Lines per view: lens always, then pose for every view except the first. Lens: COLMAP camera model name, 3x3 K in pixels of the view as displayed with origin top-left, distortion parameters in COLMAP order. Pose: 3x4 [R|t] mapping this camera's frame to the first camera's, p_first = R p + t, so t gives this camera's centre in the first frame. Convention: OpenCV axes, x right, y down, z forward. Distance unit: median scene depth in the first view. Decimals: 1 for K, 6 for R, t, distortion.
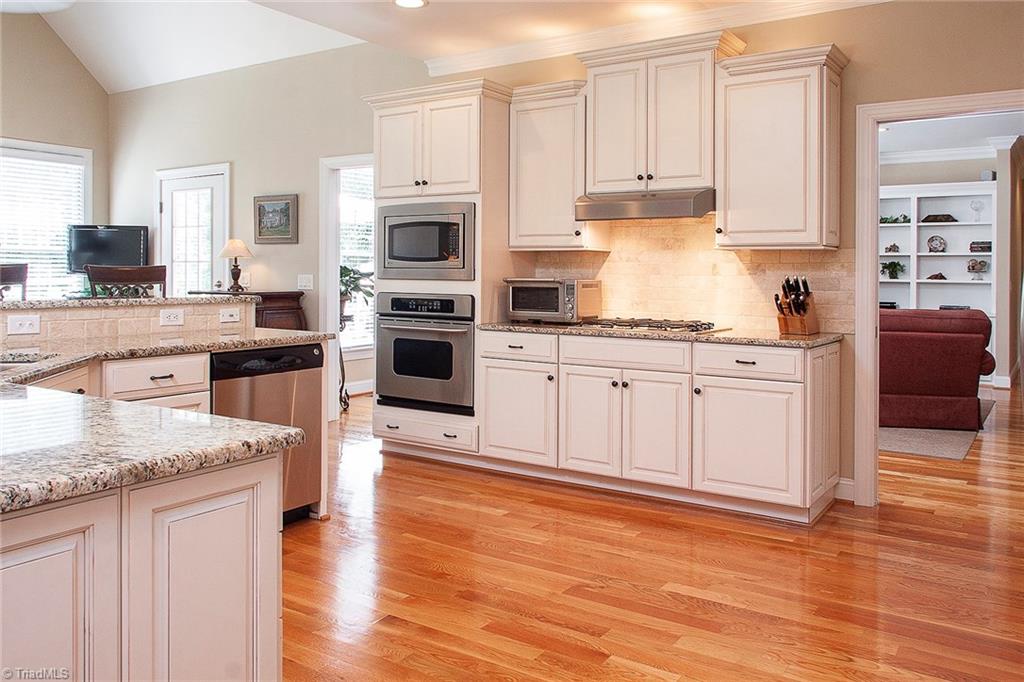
lens RADIAL K [[818.0, 0, 515.5], [0, 818.0, 337.2], [0, 0, 1]] dist [-0.017943, 0.005803]
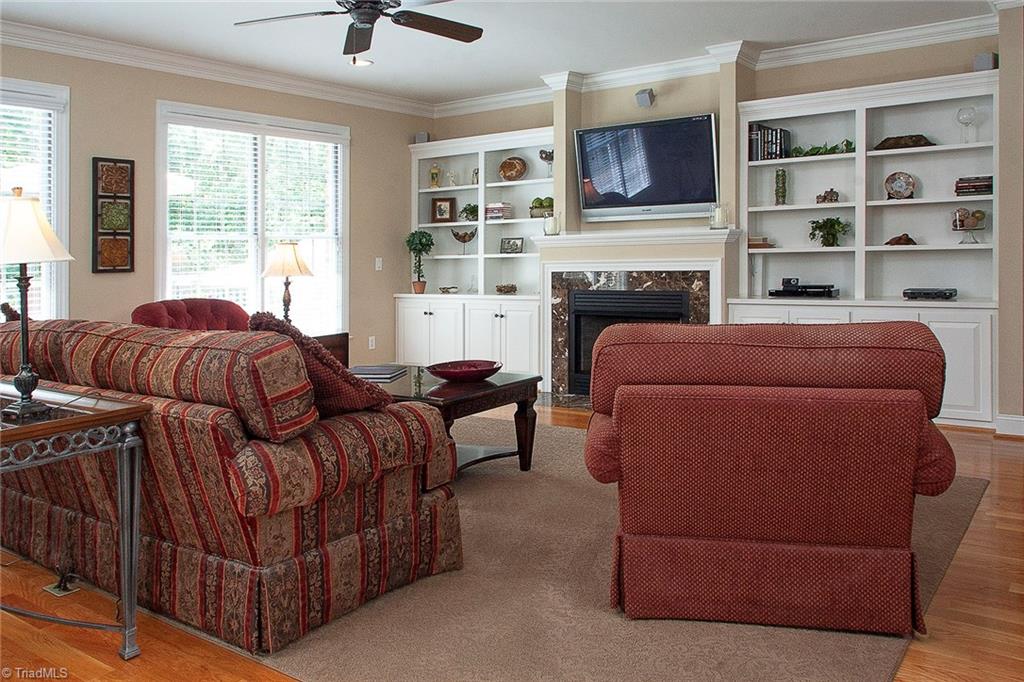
lens RADIAL K [[818.0, 0, 504.7], [0, 818.0, 337.0], [0, 0, 1]] dist [-0.017943, 0.005803]
pose [[0.998313, -0.028611, -0.050527, 0.256838], [0.029989, 0.999193, 0.026729, -0.028591], [0.049722, -0.028199, 0.998365, 0.390546]]
